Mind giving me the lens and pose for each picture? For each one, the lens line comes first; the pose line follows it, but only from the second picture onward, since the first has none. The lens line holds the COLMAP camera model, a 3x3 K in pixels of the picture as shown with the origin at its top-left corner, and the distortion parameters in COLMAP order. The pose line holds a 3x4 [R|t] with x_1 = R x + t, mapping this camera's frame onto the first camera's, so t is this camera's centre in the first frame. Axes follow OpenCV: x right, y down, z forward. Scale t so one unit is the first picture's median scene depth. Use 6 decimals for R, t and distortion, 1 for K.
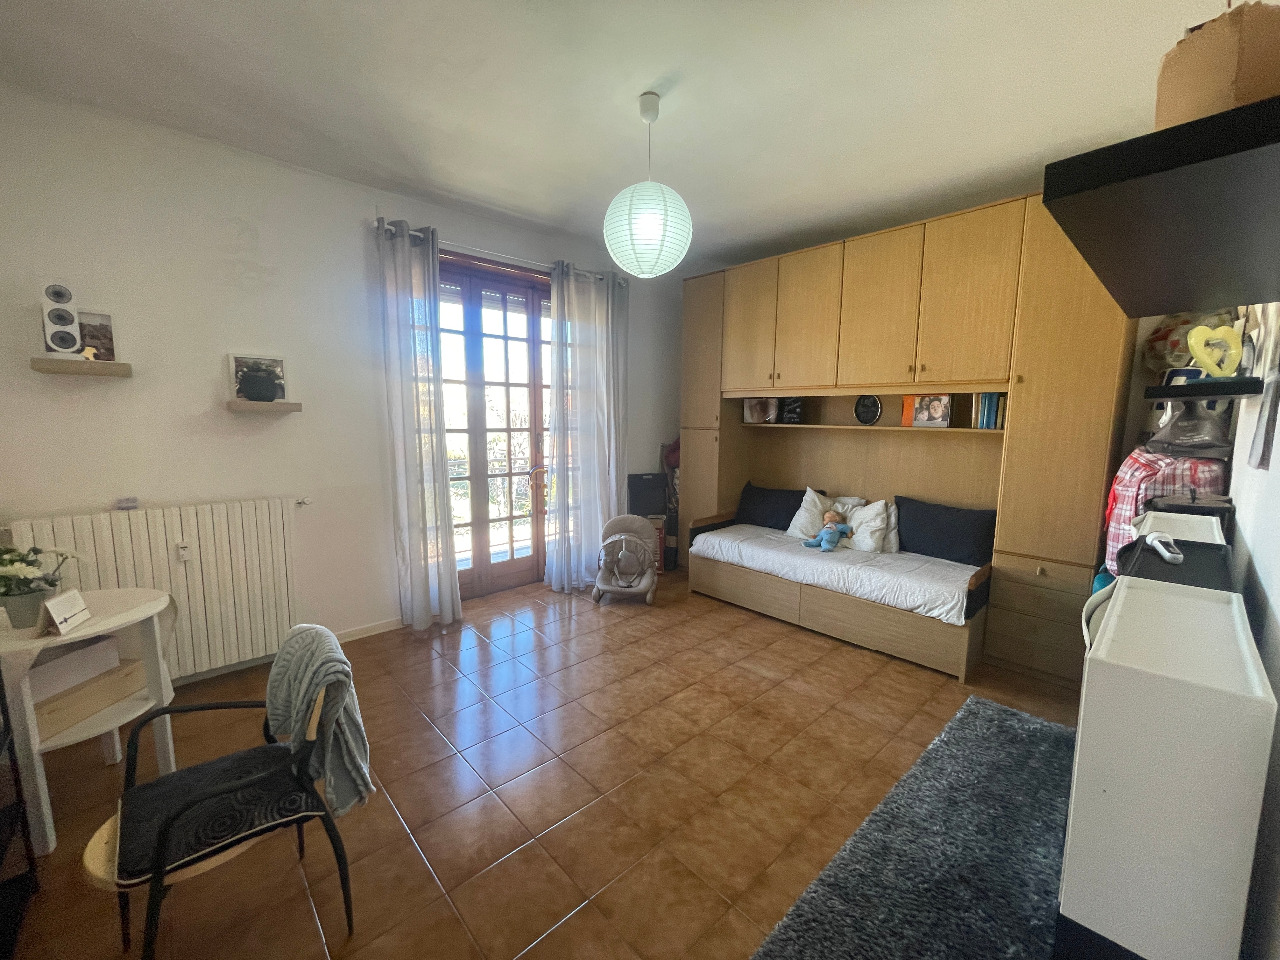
lens RADIAL K [[514.7, 0, 638.2], [0, 514.7, 493.0], [0, 0, 1]] dist [-0.008327, -0.000059]
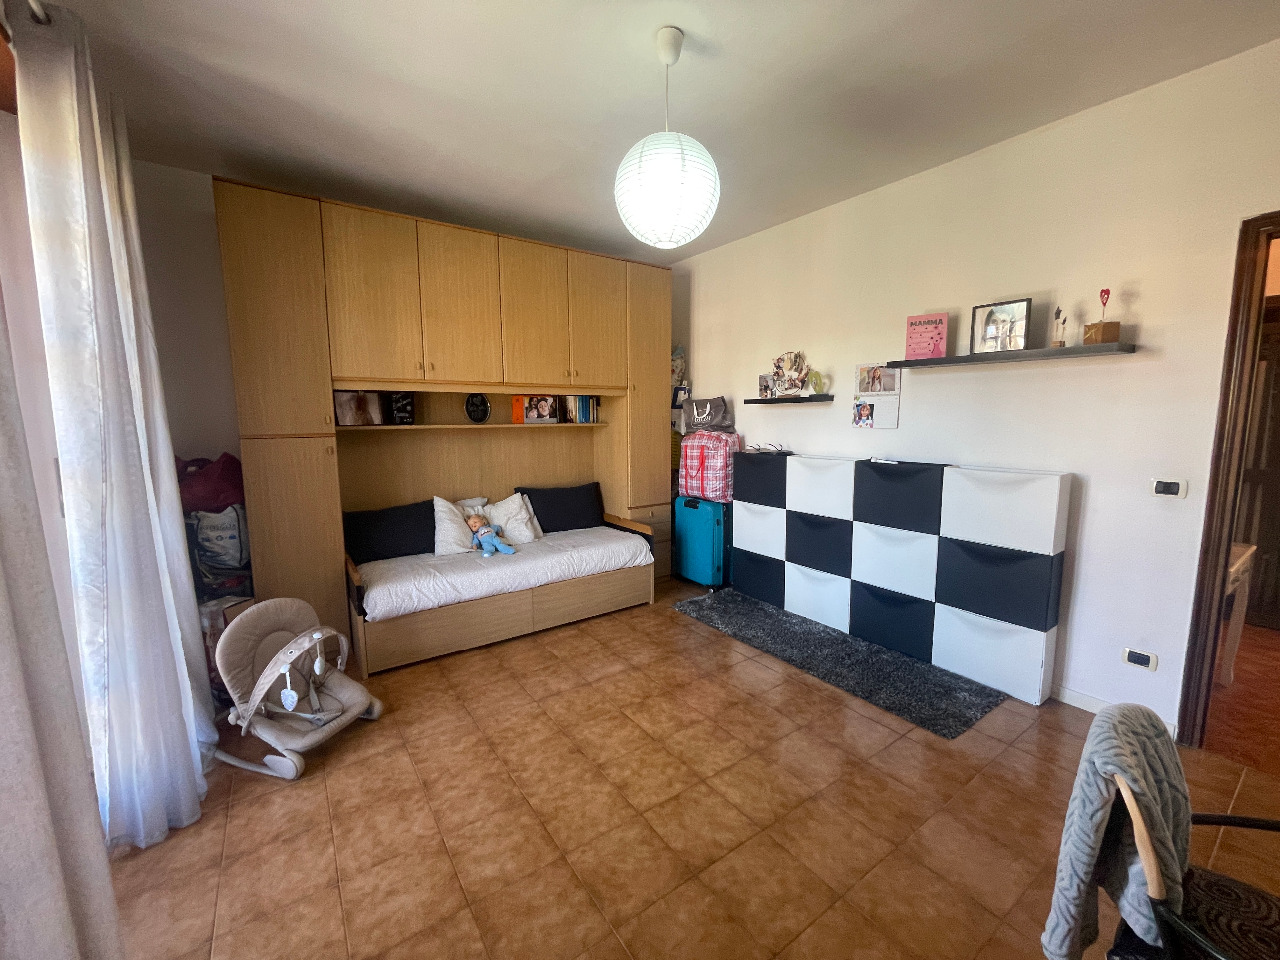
lens RADIAL K [[514.7, 0, 642.6], [0, 514.7, 482.6], [0, 0, 1]] dist [-0.008327, -0.000059]
pose [[0.135792, -0.132759, 0.981802, -0.627175], [0.156250, 0.981449, 0.111101, -0.100684], [-0.978339, 0.138320, 0.154017, 0.684223]]
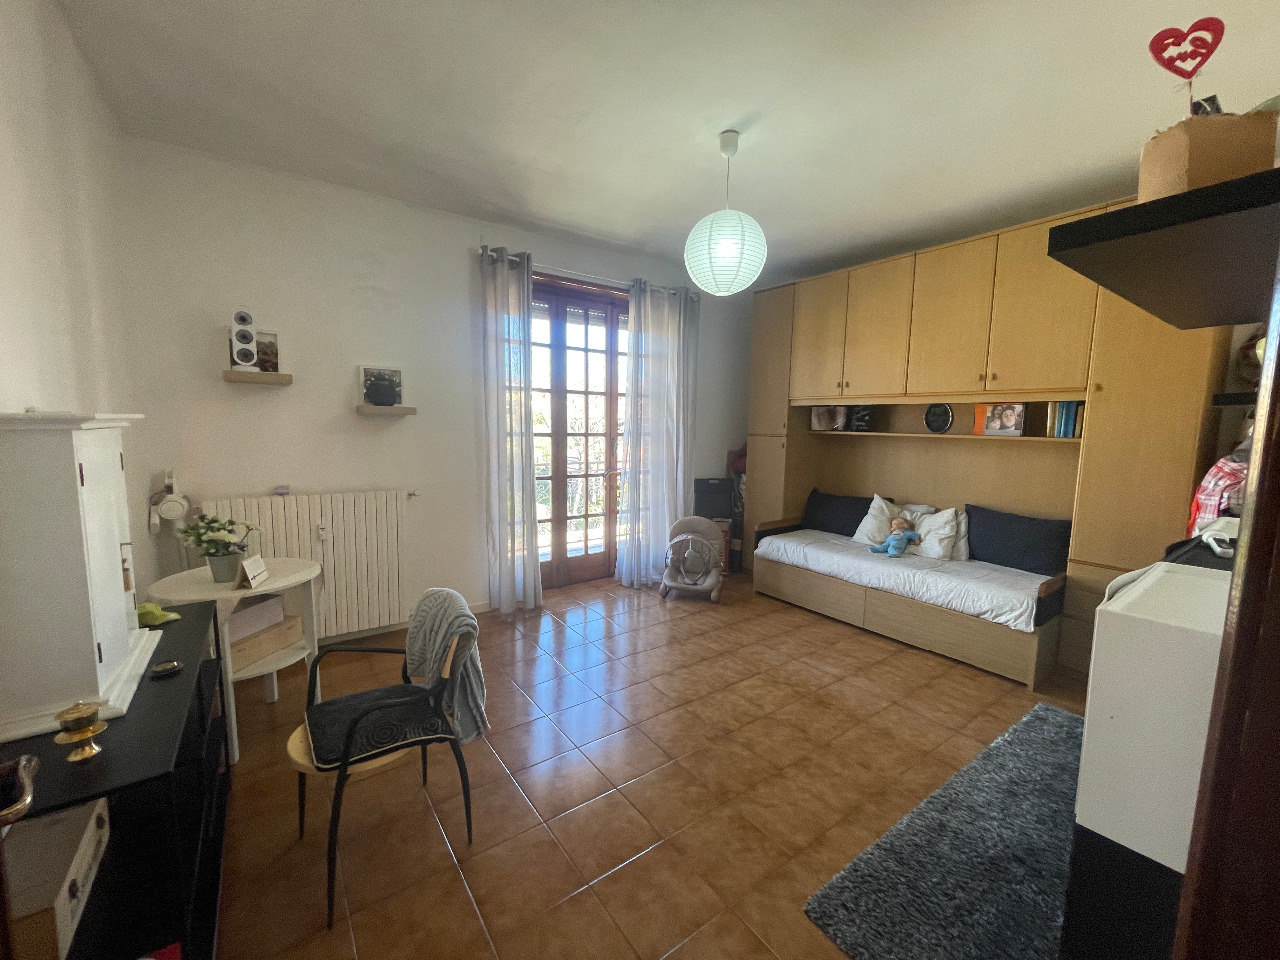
lens RADIAL K [[514.7, 0, 640.4], [0, 514.7, 492.1], [0, 0, 1]] dist [-0.008327, -0.000059]
pose [[0.993279, 0.022964, -0.113445, -0.018815], [-0.025122, 0.999529, -0.017626, 0.019167], [0.112987, 0.020358, 0.993388, -0.078001]]
